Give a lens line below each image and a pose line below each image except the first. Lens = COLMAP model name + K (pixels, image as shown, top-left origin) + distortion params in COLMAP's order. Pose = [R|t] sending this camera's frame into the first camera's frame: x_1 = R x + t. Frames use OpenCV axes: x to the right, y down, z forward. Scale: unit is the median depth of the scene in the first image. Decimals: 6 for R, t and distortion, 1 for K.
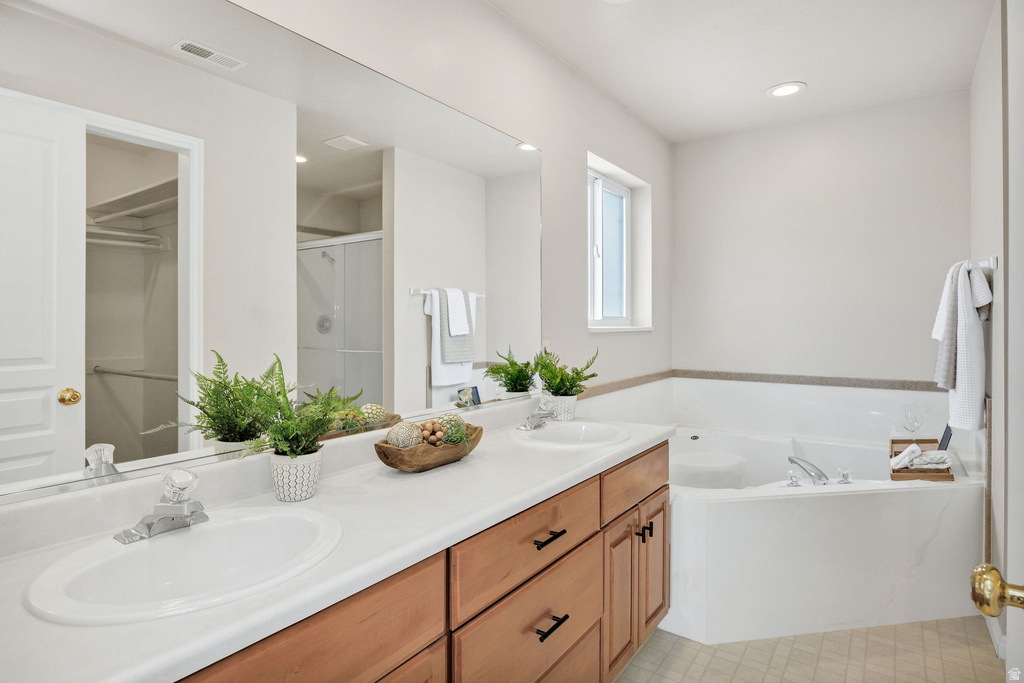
lens RADIAL K [[532.2, 0, 509.7], [0, 532.2, 329.4], [0, 0, 1]] dist [0.001316, 0.000022]
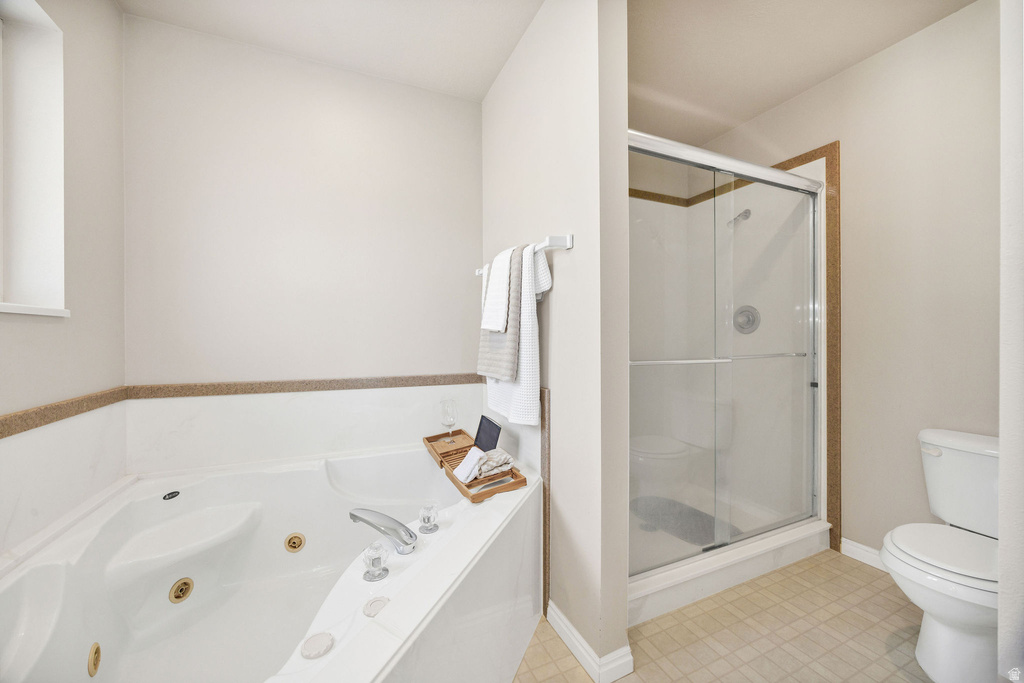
lens RADIAL K [[394.2, 0, 512.0], [0, 394.2, 341.5], [0, 0, 1]] dist [-0.000178, -0.000015]
pose [[0.514416, -0.009290, 0.857491, 0.236587], [0.004250, 0.999957, 0.008284, 0.034984], [-0.857531, -0.000617, 0.514433, 0.628510]]
